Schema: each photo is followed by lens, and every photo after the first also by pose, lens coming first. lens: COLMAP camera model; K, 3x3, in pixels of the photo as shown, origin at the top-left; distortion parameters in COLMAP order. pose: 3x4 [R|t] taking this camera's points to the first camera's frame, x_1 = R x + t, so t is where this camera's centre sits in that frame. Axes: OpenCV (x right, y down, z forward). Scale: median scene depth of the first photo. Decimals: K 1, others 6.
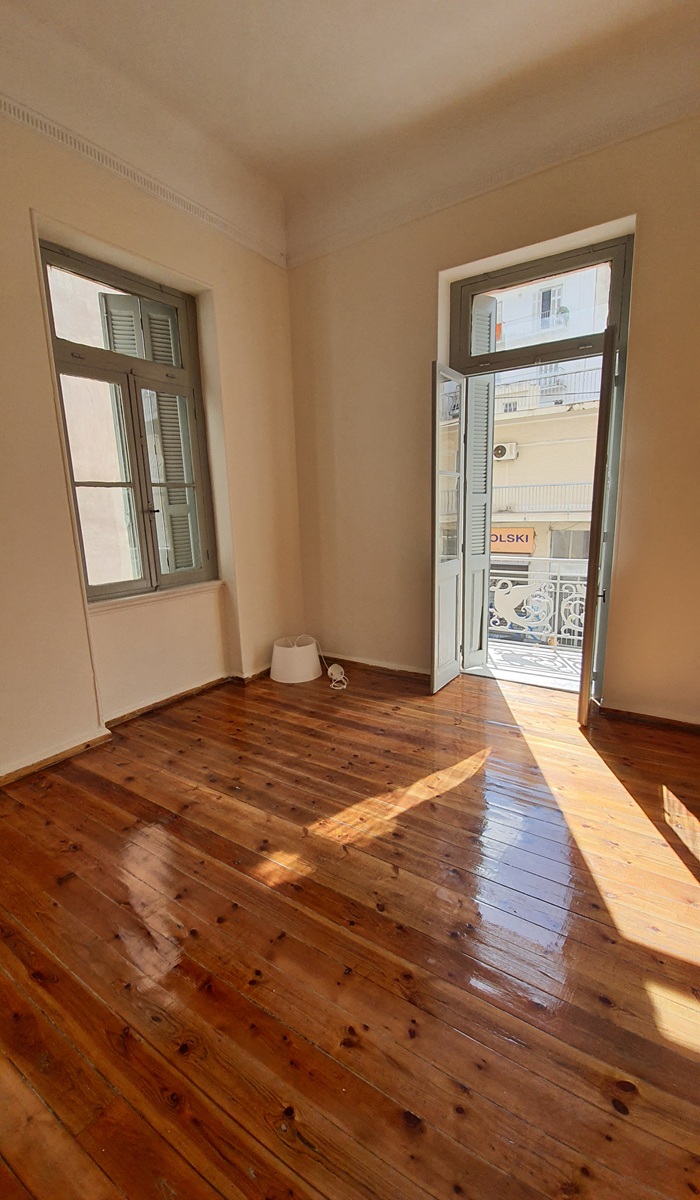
lens RADIAL K [[491.5, 0, 343.8], [0, 491.5, 600.2], [0, 0, 1]] dist [0.001743, -0.013427]
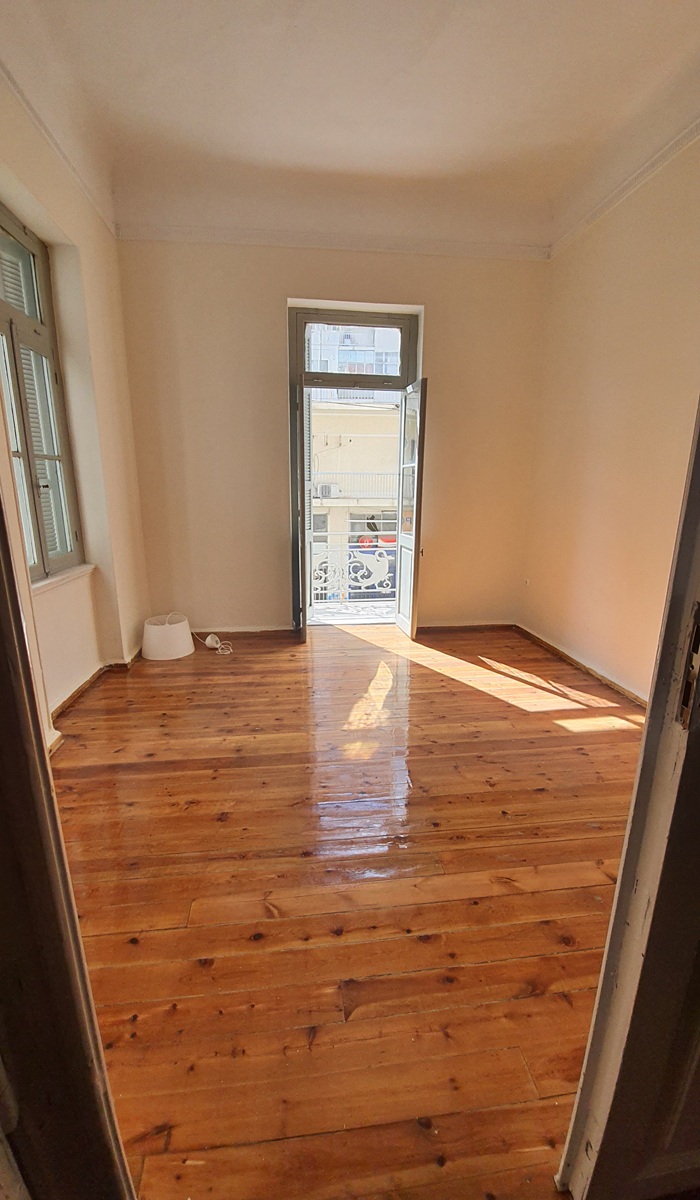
lens RADIAL K [[490.4, 0, 345.7], [0, 490.4, 604.6], [0, 0, 1]] dist [0.003037, -0.013542]
pose [[0.755775, -0.118654, 0.643992, -0.565160], [0.094111, 0.992919, 0.072497, 0.016645], [-0.648033, 0.005816, 0.761590, -0.021778]]
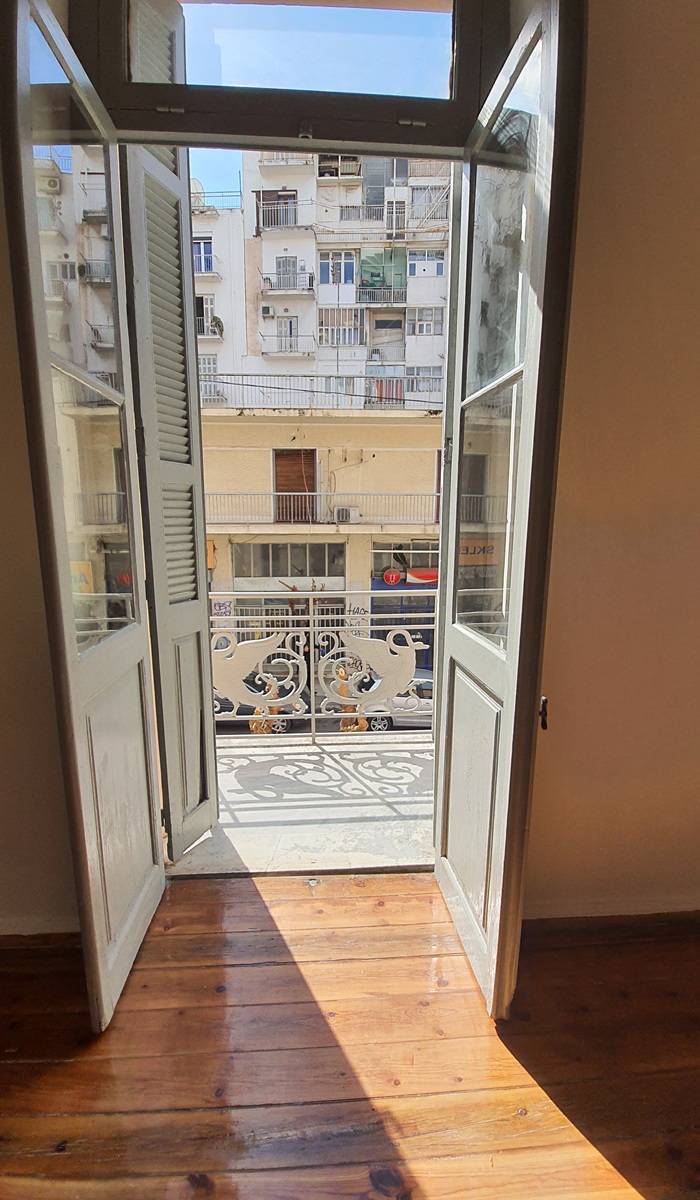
lens RADIAL K [[490.4, 0, 345.7], [0, 490.4, 604.6], [0, 0, 1]] dist [0.003037, -0.013542]
pose [[0.796493, -0.078516, 0.599529, 0.145281], [0.088539, 0.995990, 0.012811, -0.097070], [-0.598131, 0.042877, 0.800251, 0.651634]]
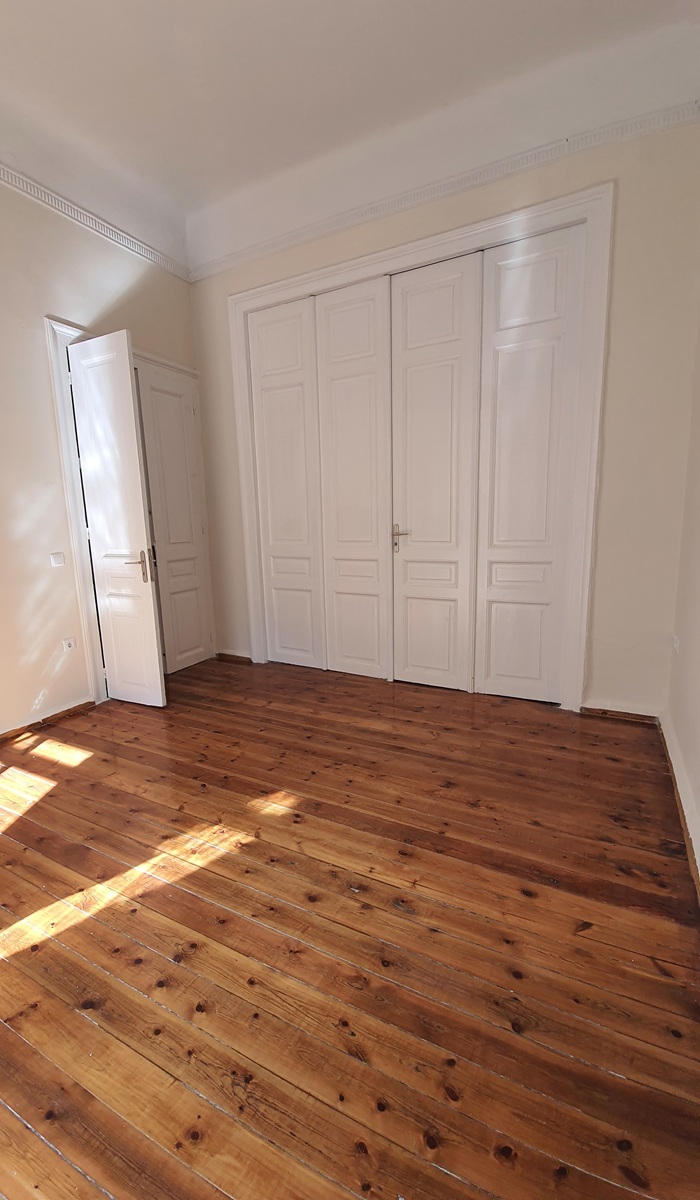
lens RADIAL K [[490.4, 0, 345.7], [0, 490.4, 604.6], [0, 0, 1]] dist [0.003037, -0.013542]
pose [[-0.992370, 0.074311, -0.098382, -0.117958], [0.034063, 0.932141, 0.360489, -0.186585], [0.118494, 0.354387, -0.927561, 1.098024]]
